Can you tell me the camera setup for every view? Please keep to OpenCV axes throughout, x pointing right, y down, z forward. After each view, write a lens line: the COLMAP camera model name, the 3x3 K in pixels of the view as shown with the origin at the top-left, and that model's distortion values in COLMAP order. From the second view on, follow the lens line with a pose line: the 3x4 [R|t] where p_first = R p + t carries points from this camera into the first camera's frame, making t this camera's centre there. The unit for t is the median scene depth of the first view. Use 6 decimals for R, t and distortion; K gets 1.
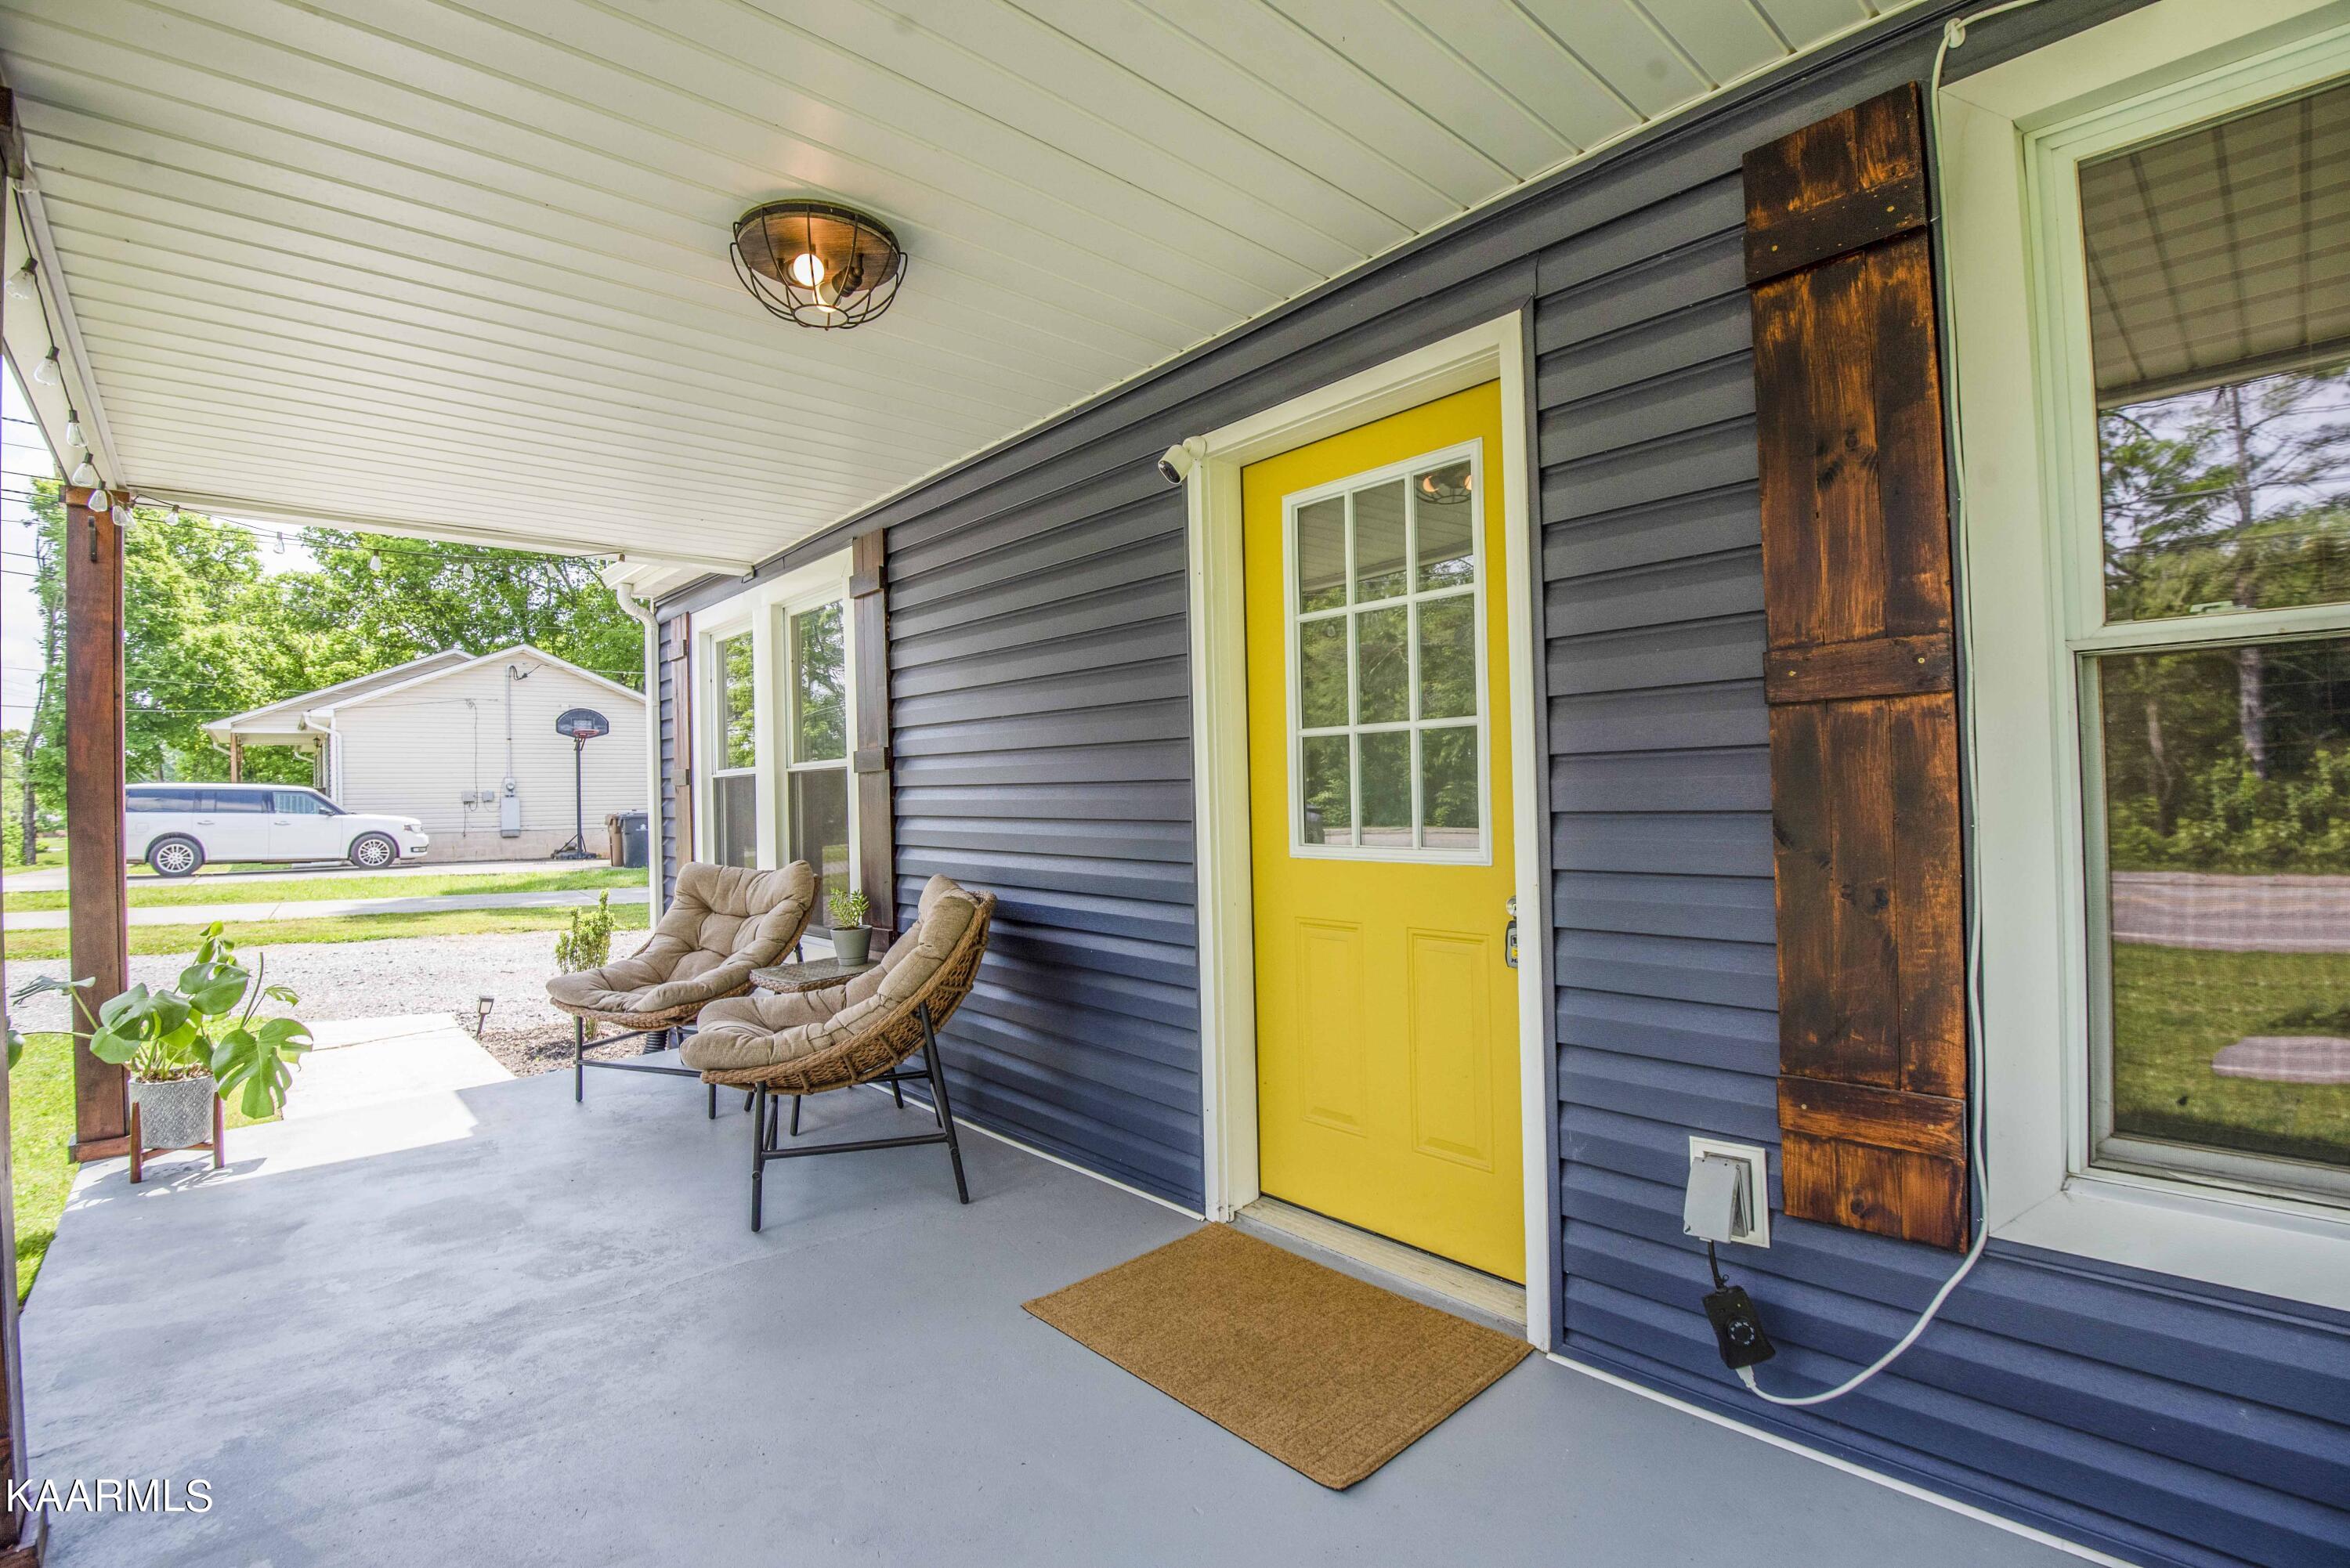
lens RADIAL K [[1060.5, 0, 1177.7], [0, 1060.5, 793.3], [0, 0, 1]] dist [0.013592, -0.050453]
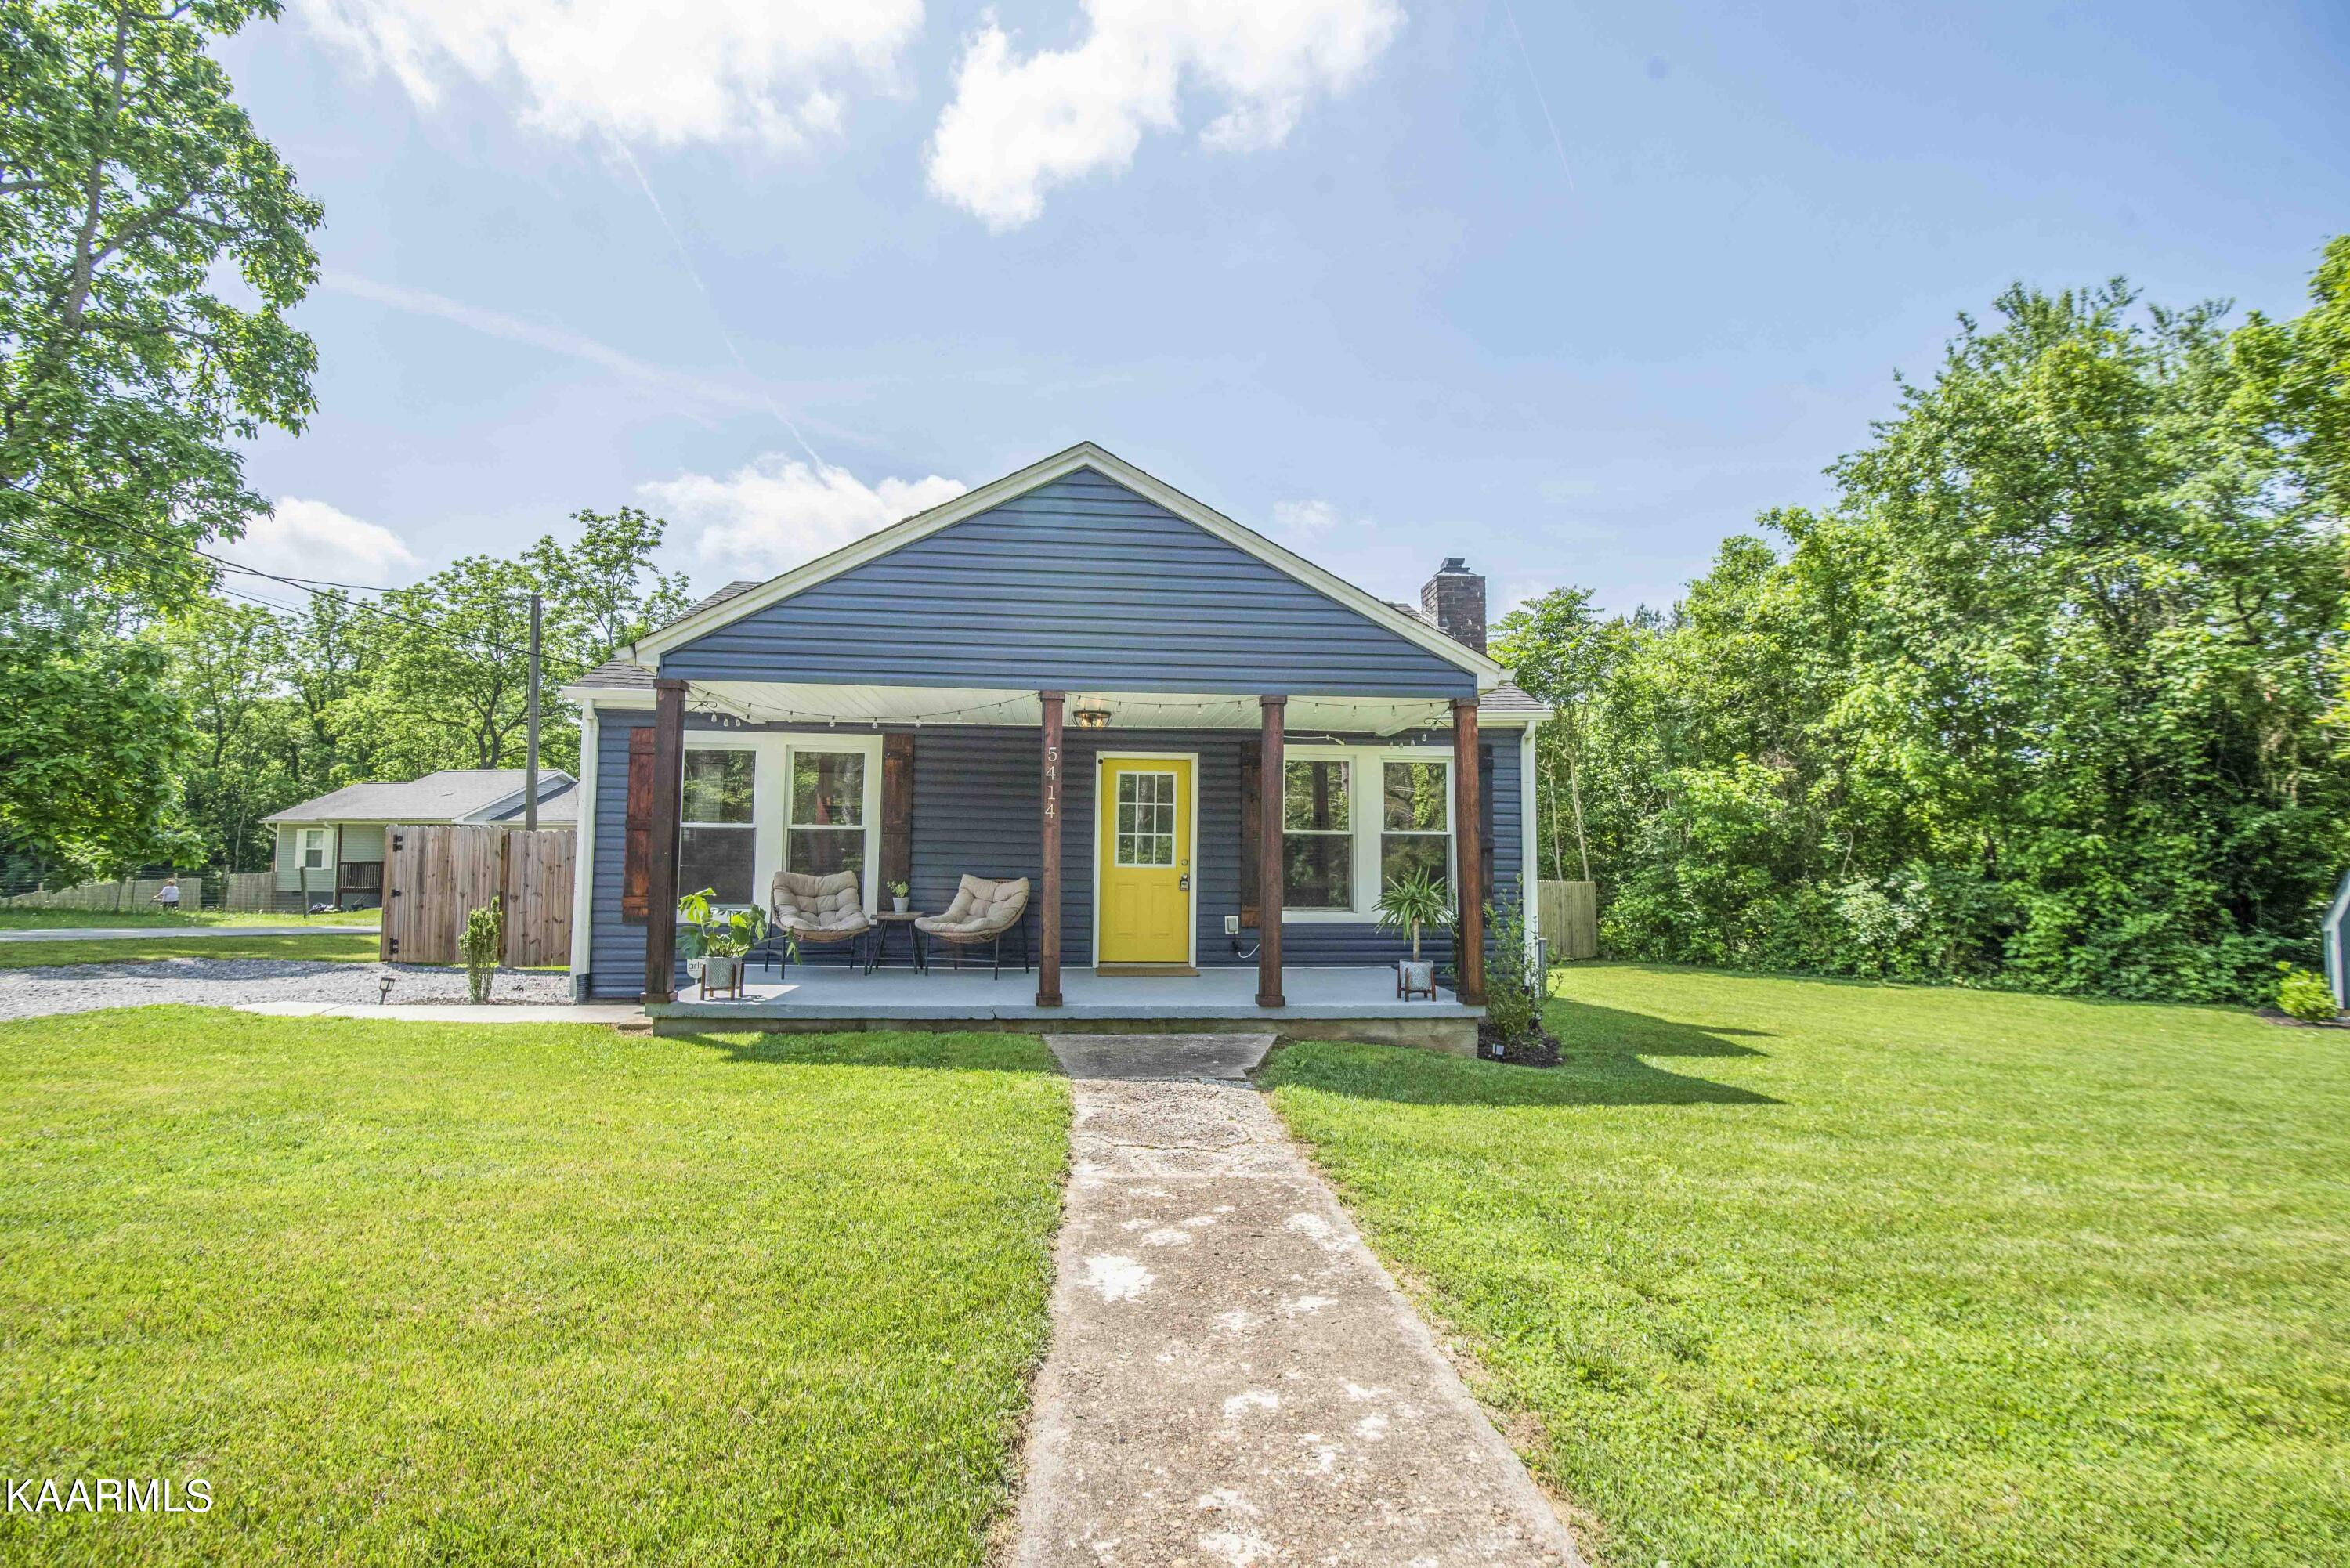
lens RADIAL K [[1060.5, 0, 1177.7], [0, 1060.5, 793.3], [0, 0, 1]] dist [0.013592, -0.050453]
pose [[0.603644, 0.073917, 0.793820, -2.915511], [-0.026375, 0.996999, -0.072780, 0.074292], [-0.796818, 0.022996, 0.603782, -1.517465]]
